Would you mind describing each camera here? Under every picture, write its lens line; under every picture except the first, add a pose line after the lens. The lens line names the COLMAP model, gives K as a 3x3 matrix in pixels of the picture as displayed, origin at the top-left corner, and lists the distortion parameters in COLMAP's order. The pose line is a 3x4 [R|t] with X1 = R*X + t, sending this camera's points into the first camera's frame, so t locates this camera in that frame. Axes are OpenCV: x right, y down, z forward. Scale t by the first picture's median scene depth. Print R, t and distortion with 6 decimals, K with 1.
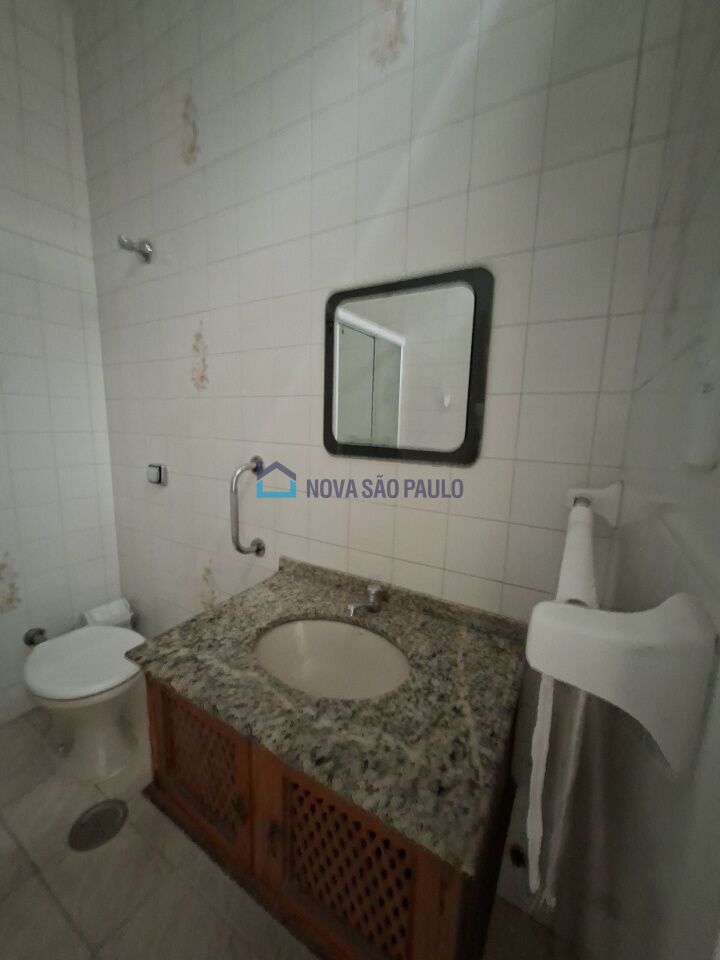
lens RADIAL K [[379.4, 0, 360.0], [0, 379.4, 480.0], [0, 0, 1]] dist [0.000571, 0.000651]
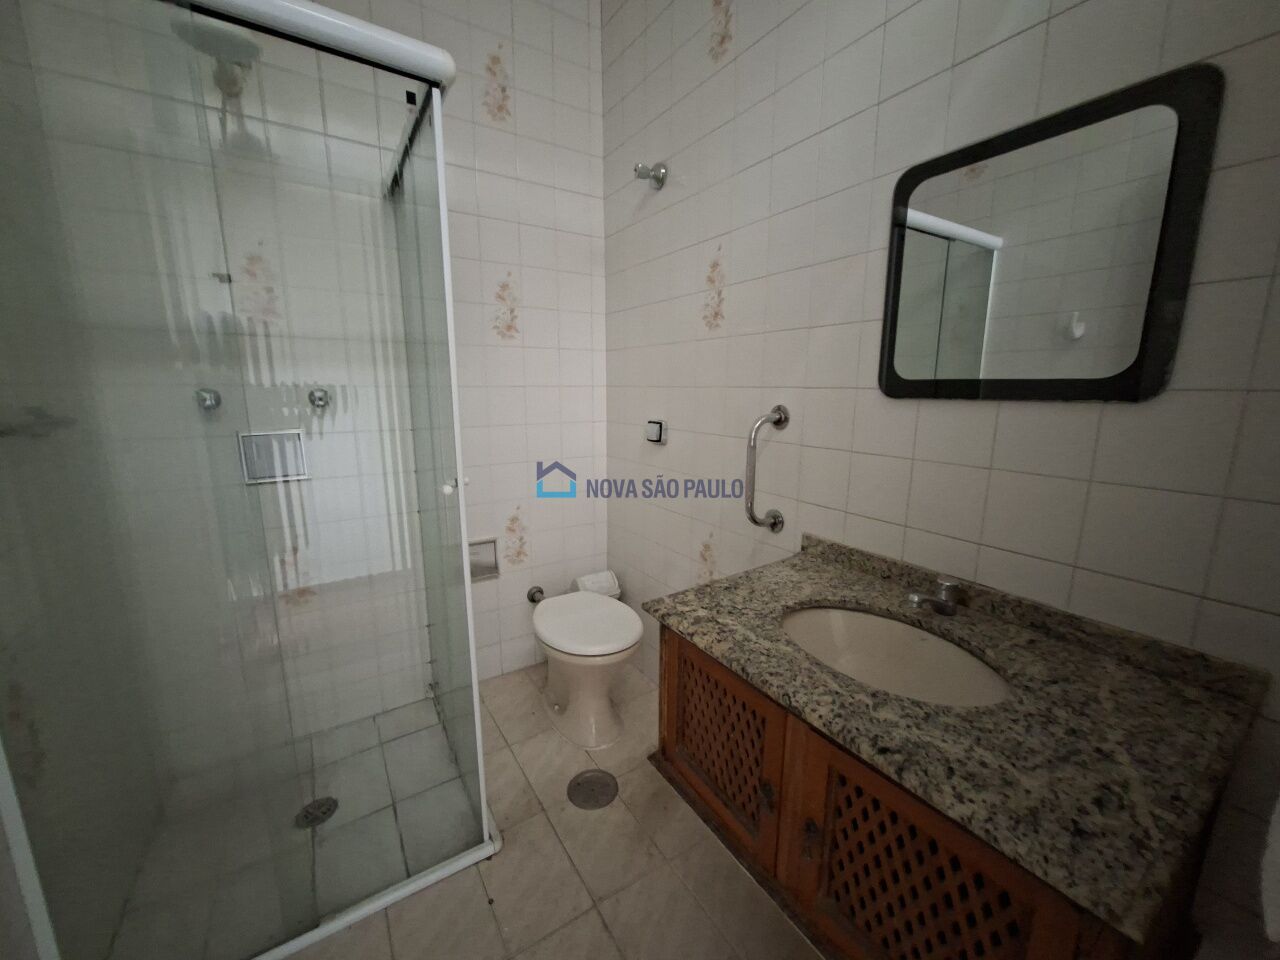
lens RADIAL K [[505.8, 0, 640.0], [0, 505.8, 480.0], [0, 0, 1]] dist [0.000571, 0.000651]
pose [[0.899266, 0.056141, -0.433785, -0.096045], [-0.048119, 0.998407, 0.029463, 0.110857], [0.434748, -0.005622, 0.900535, -0.128286]]
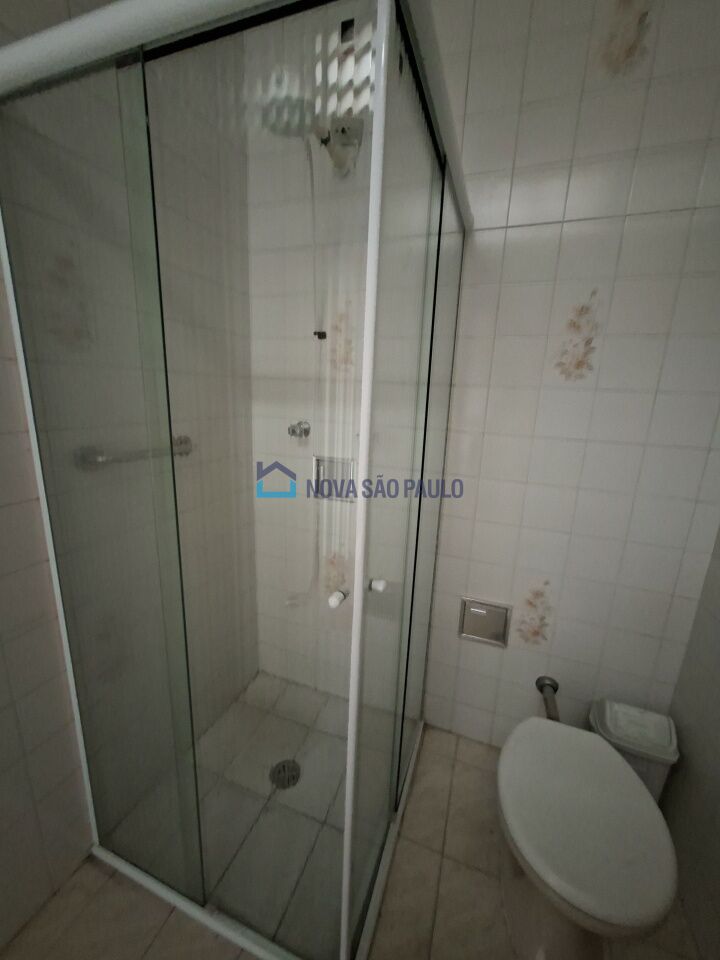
lens RADIAL K [[380.3, 0, 360.0], [0, 380.3, 480.0], [0, 0, 1]] dist [-0.001370, -0.000023]
pose [[0.190878, 0.207140, -0.959510, -0.438402], [-0.191504, 0.966558, 0.170565, -0.159895], [0.962752, 0.151193, 0.224162, 0.671988]]
